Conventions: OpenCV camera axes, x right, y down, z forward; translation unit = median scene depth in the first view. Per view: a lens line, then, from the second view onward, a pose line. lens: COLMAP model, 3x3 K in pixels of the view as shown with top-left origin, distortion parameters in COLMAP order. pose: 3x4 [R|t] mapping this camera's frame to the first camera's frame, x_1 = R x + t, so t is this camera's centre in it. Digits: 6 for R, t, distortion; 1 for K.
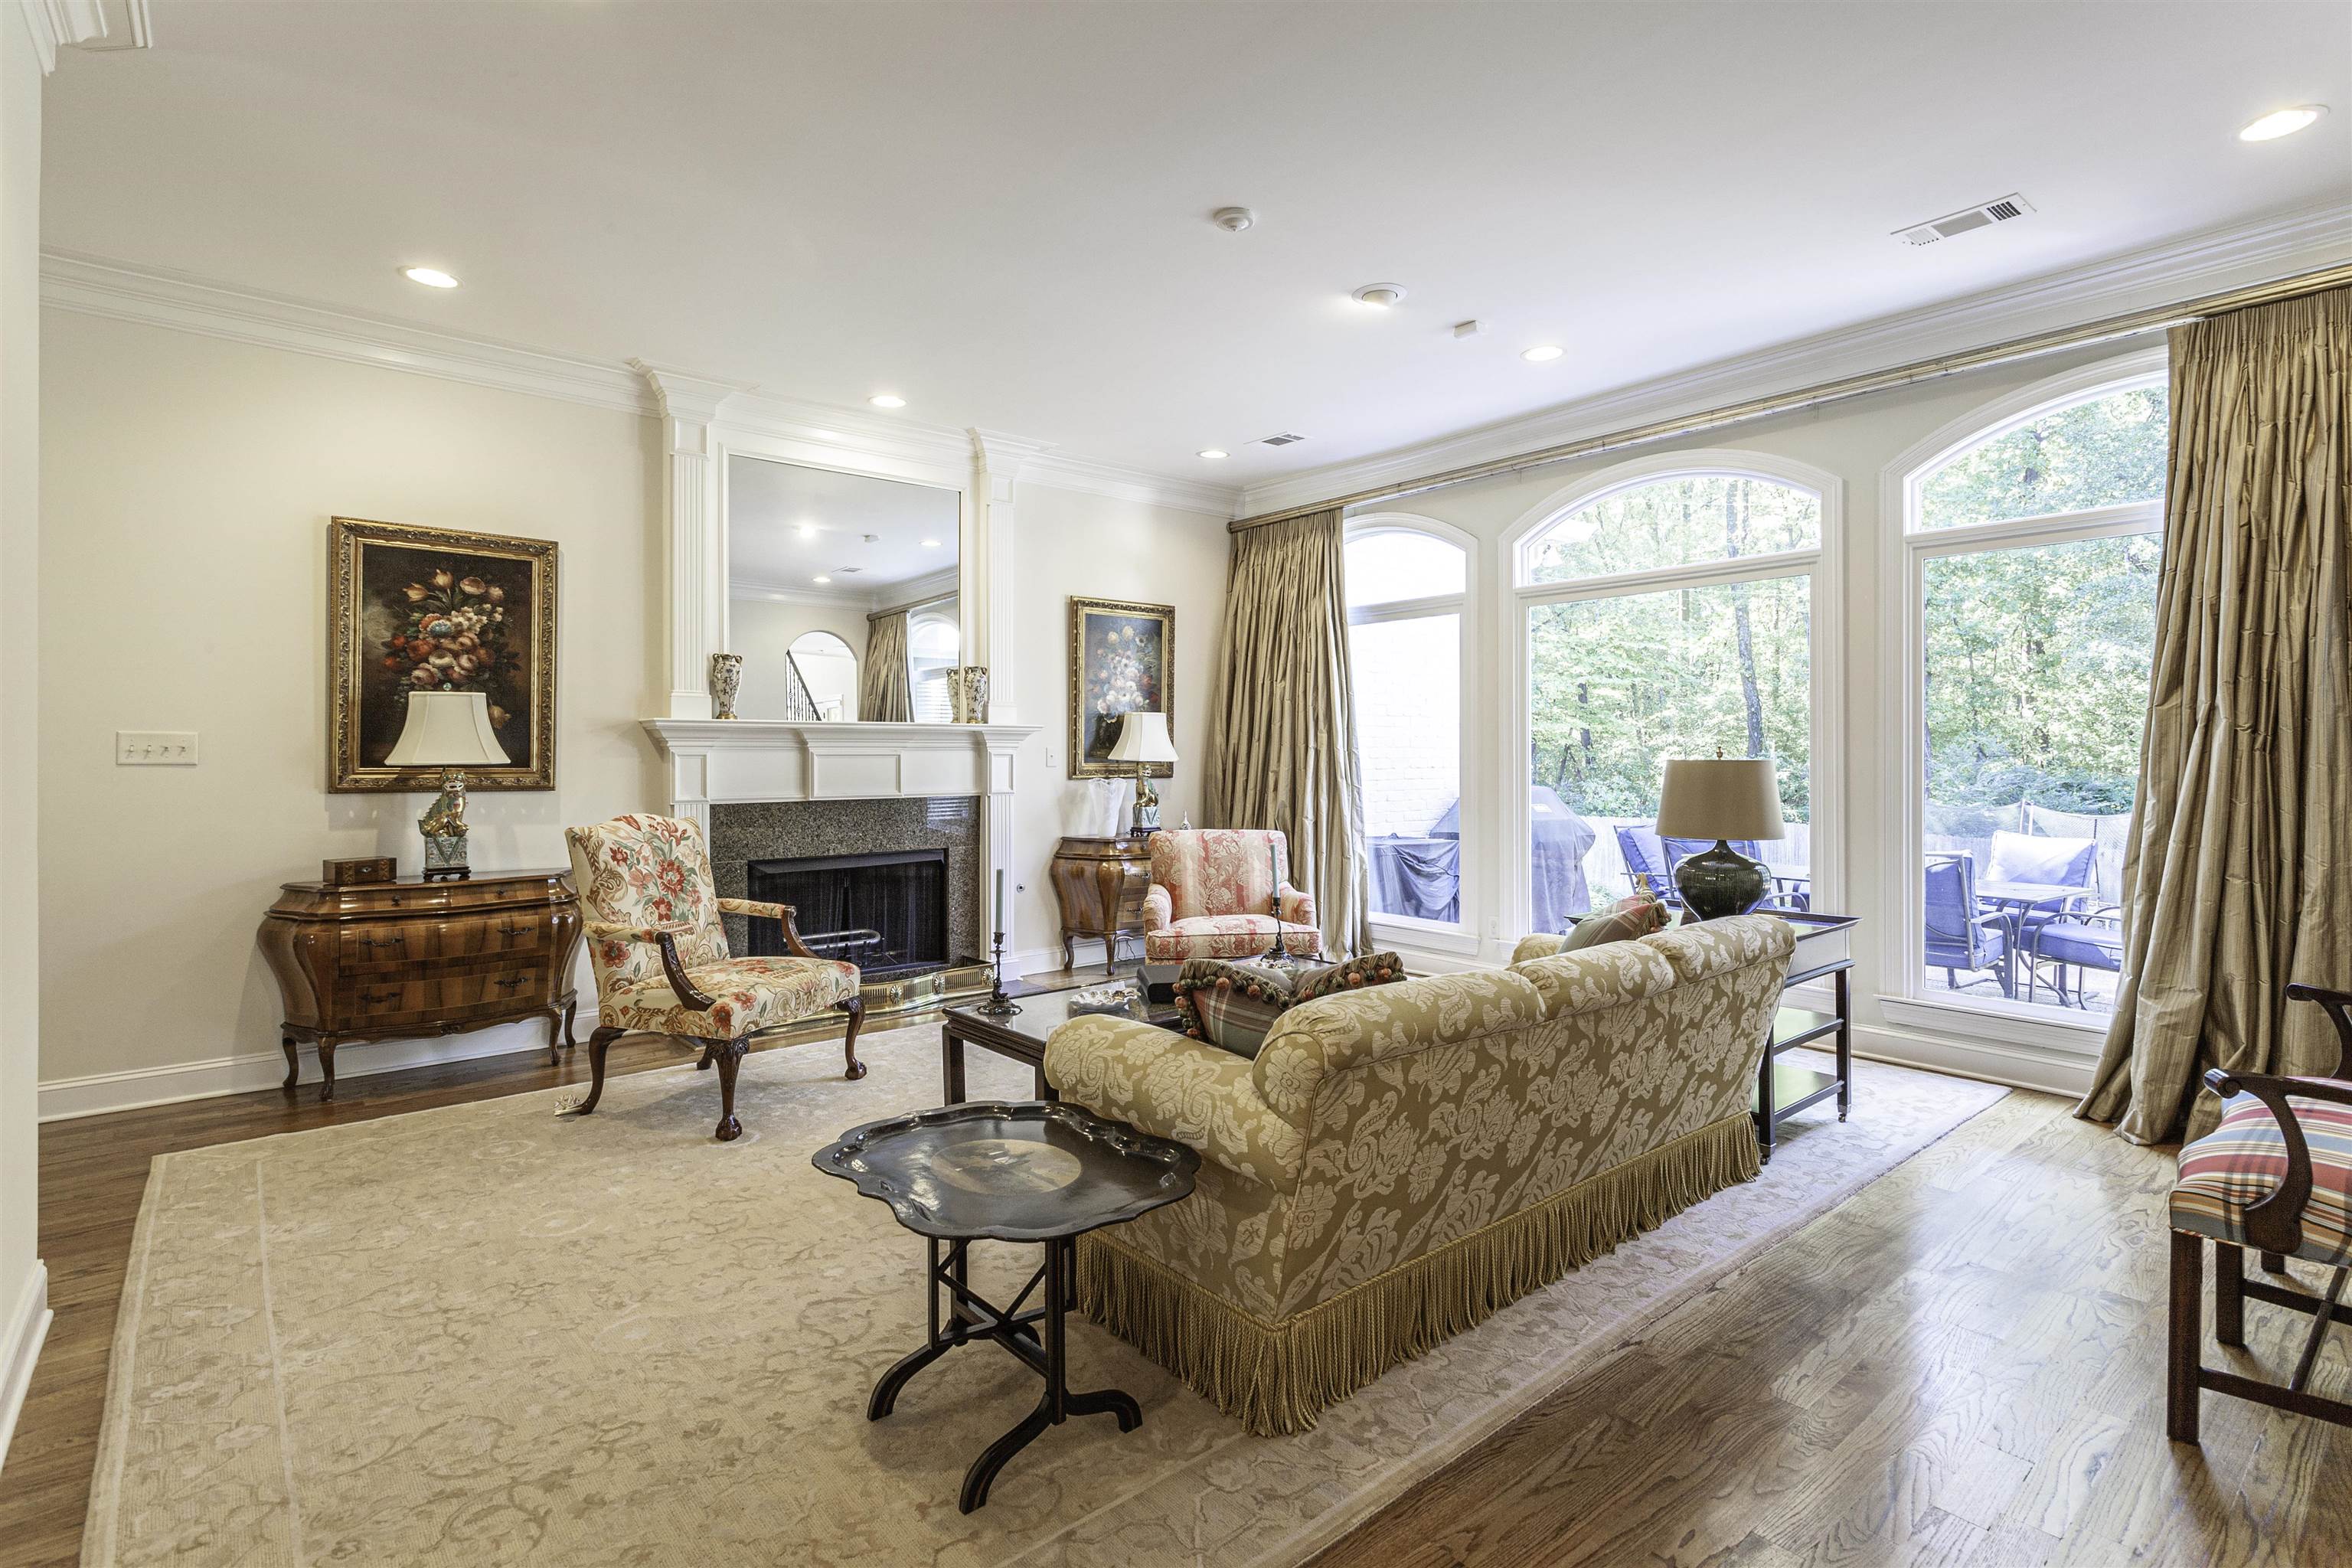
lens RADIAL K [[1115.5, 0, 1171.2], [0, 1115.5, 771.2], [0, 0, 1]] dist [0.004030, 0.000767]
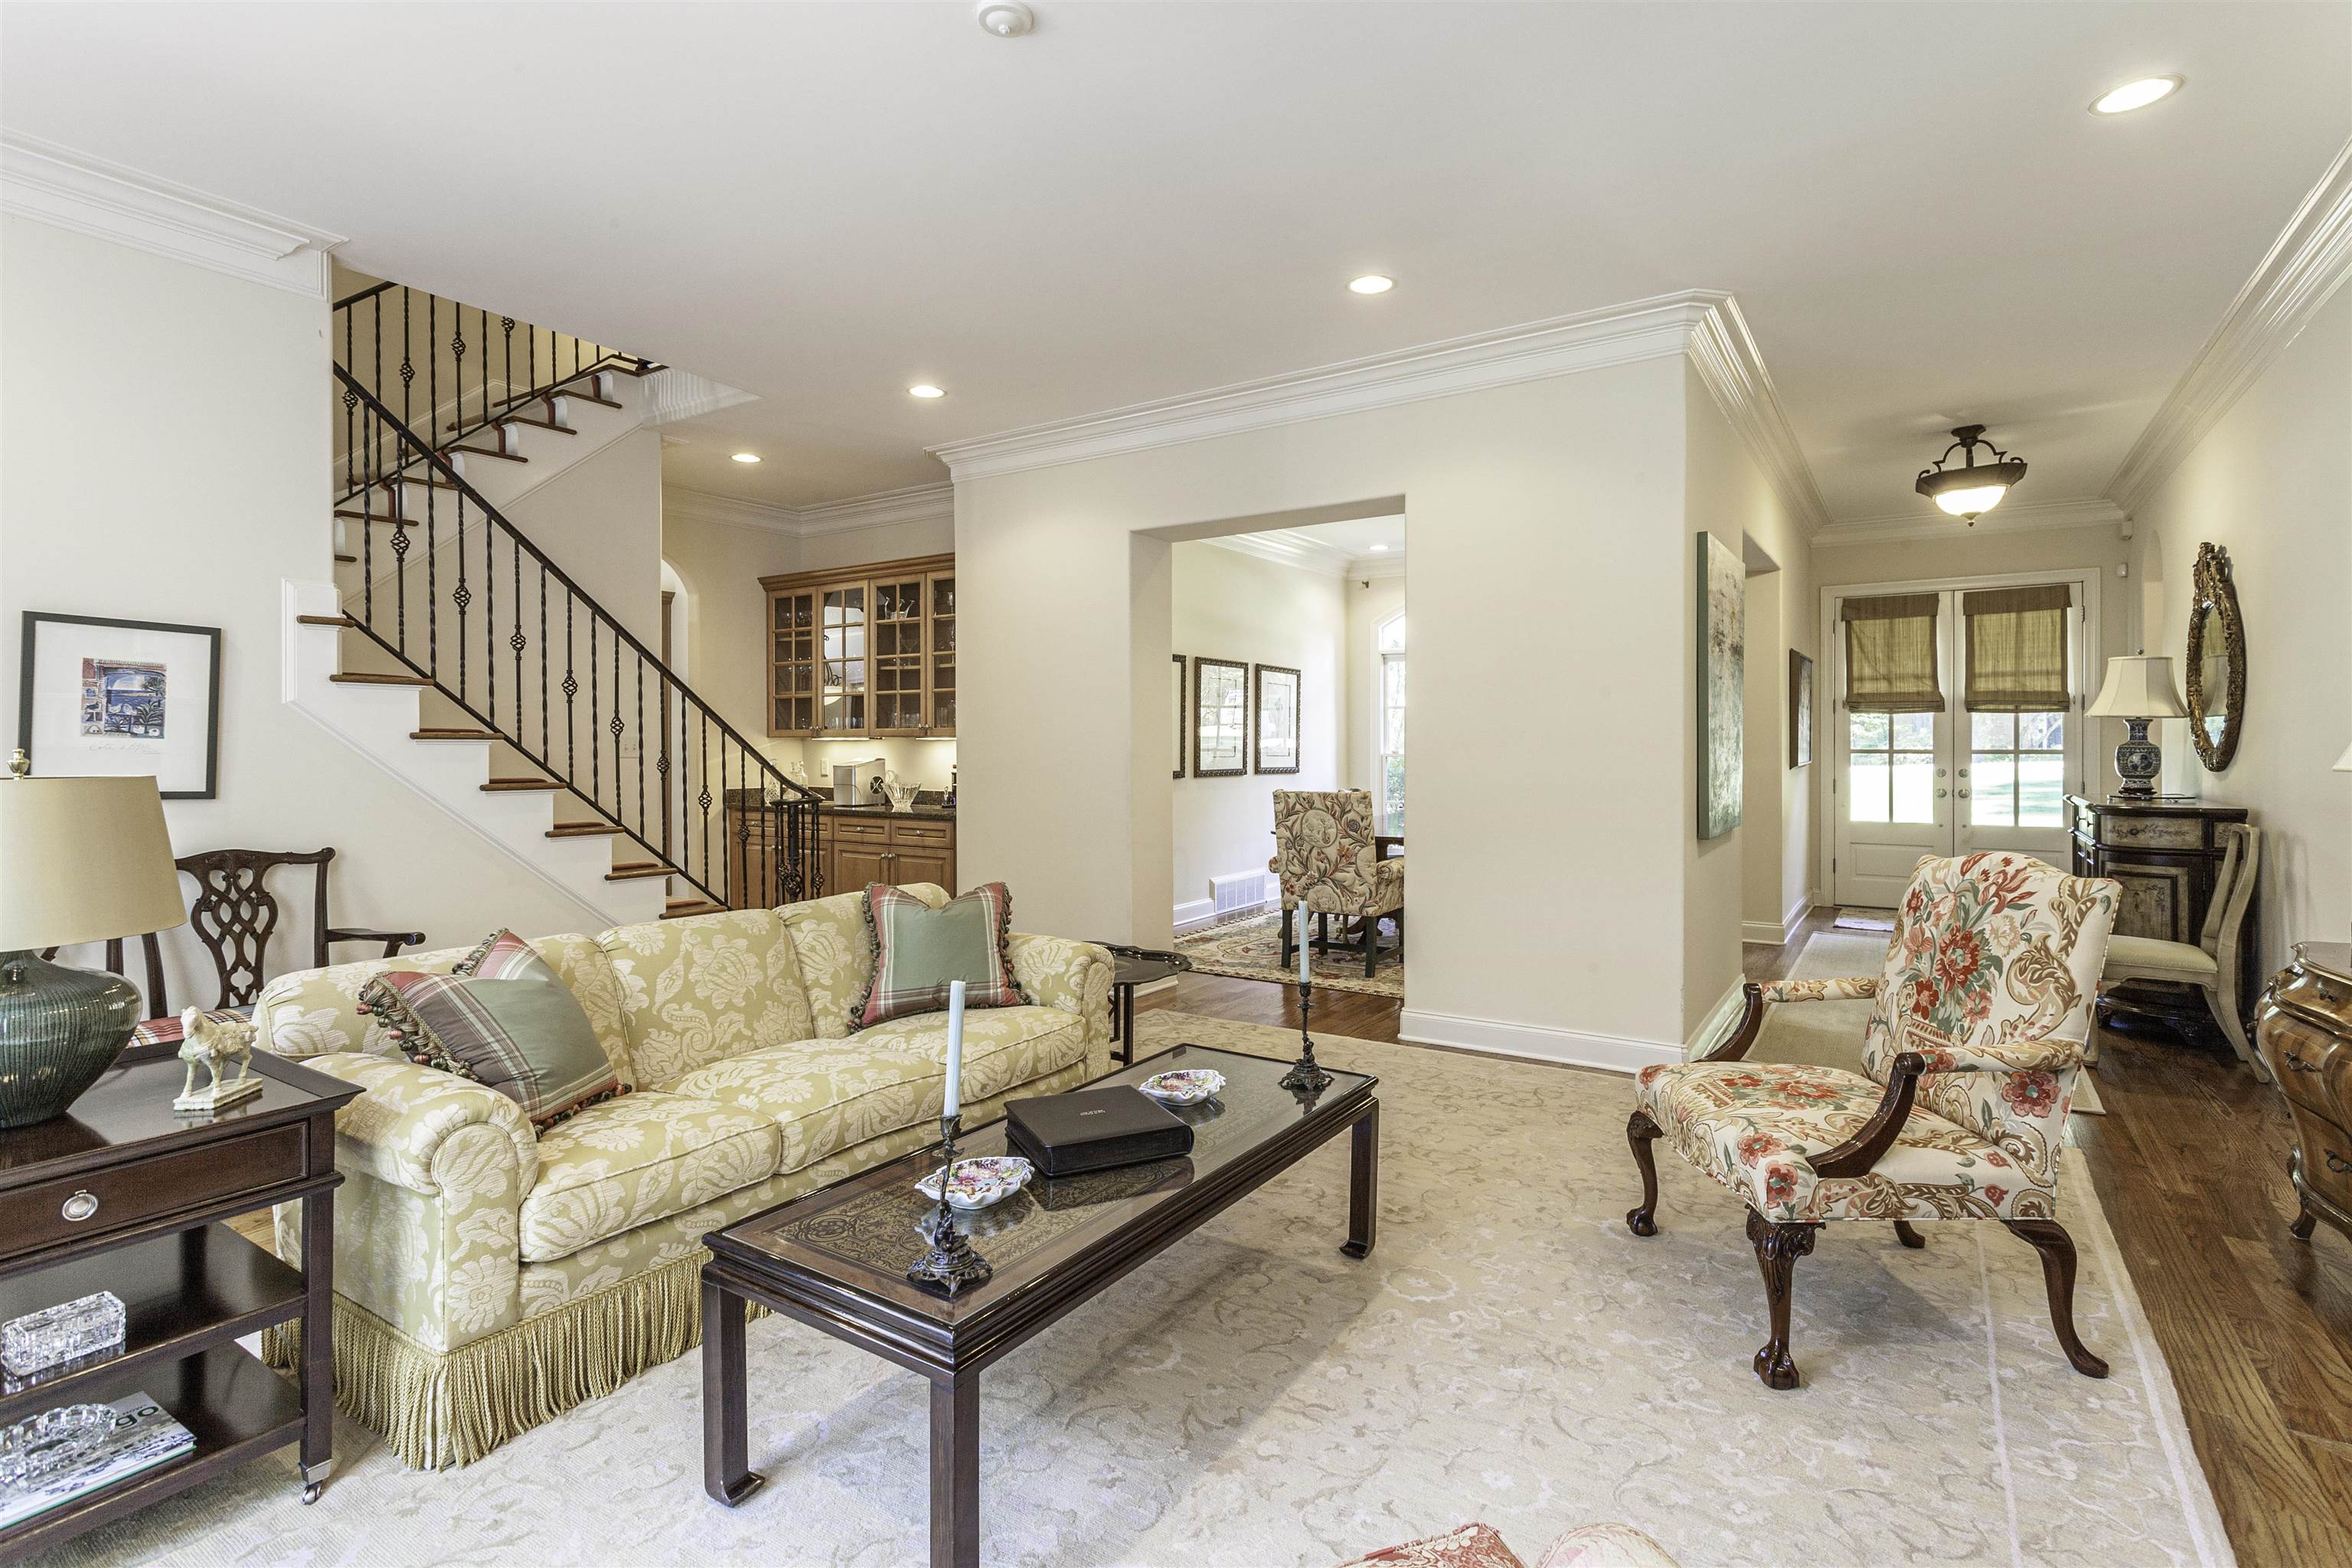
lens RADIAL K [[1115.5, 0, 1171.2], [0, 1115.5, 771.2], [0, 0, 1]] dist [0.004030, 0.000767]
pose [[-0.957337, 0.003534, -0.288953, 0.138924], [-0.007474, 0.999288, 0.036985, -0.026027], [0.288878, 0.037566, -0.956629, 1.452025]]
